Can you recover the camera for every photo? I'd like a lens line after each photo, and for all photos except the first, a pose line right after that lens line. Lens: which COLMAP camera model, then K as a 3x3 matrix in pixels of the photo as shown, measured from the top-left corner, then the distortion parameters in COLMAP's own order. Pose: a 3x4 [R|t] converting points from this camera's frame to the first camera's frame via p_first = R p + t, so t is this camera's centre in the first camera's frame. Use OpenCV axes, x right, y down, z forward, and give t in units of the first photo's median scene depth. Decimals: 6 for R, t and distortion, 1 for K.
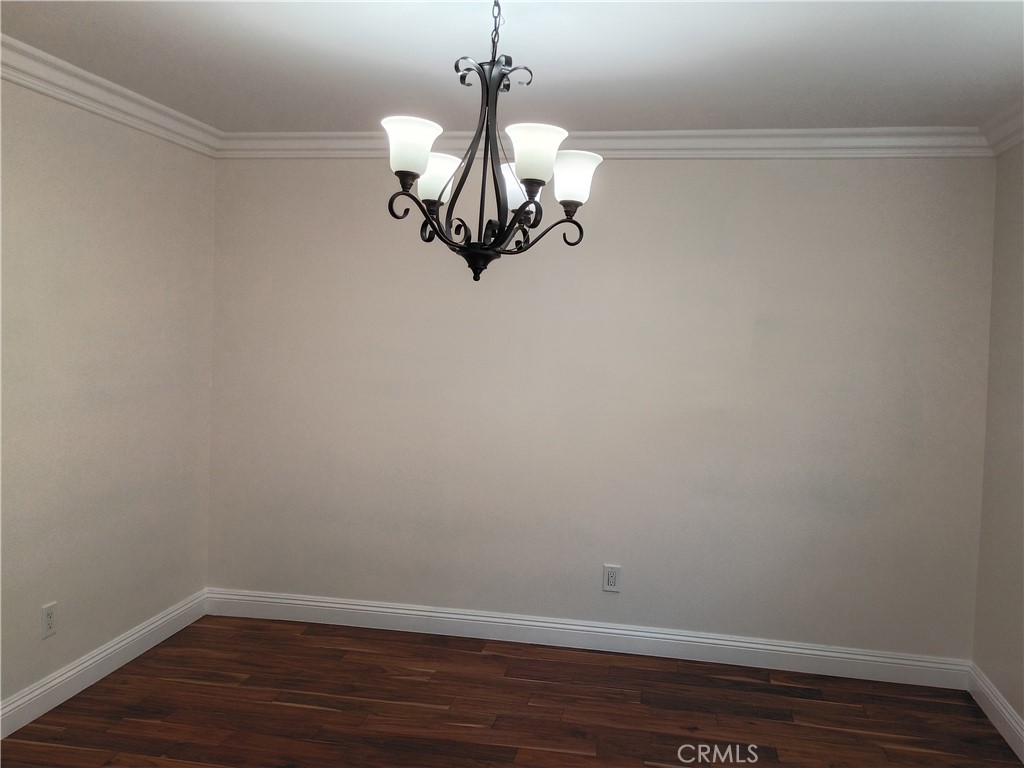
lens RADIAL K [[906.3, 0, 512.0], [0, 906.3, 384.0], [0, 0, 1]] dist [0.094978, -0.116587]
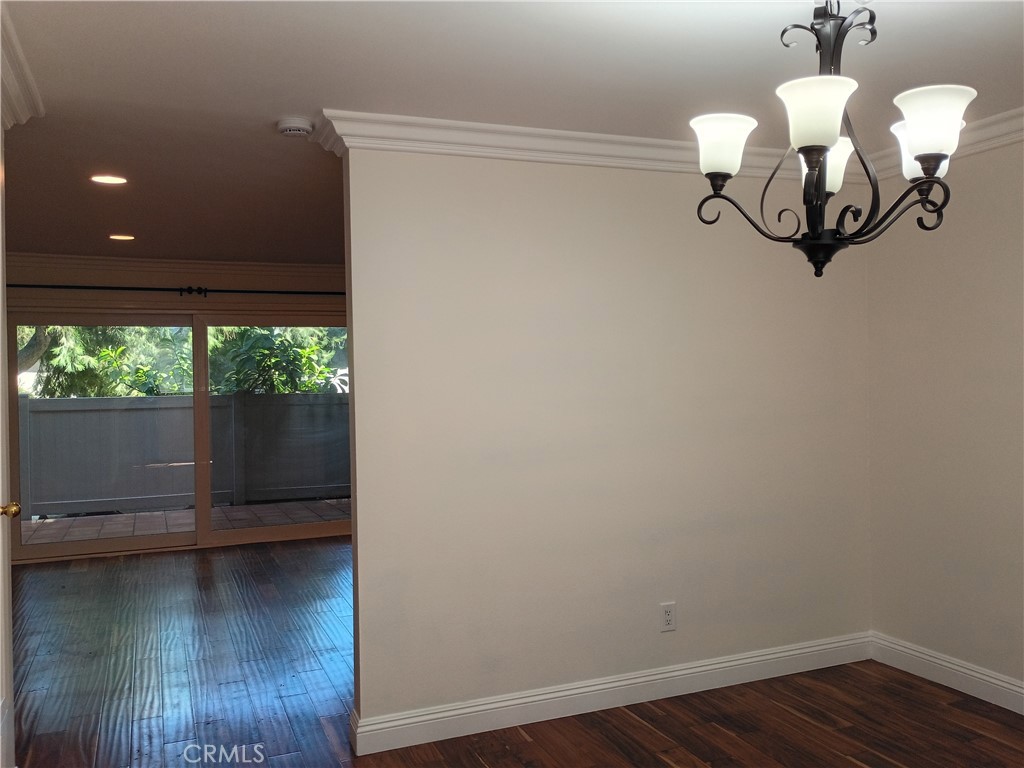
lens RADIAL K [[906.3, 0, 512.0], [0, 906.3, 384.0], [0, 0, 1]] dist [0.094978, -0.116587]
pose [[0.535513, -0.032766, -0.843891, 0.336210], [-0.013456, 0.998789, -0.047319, 0.019473], [0.844420, 0.036695, 0.534424, 0.194626]]
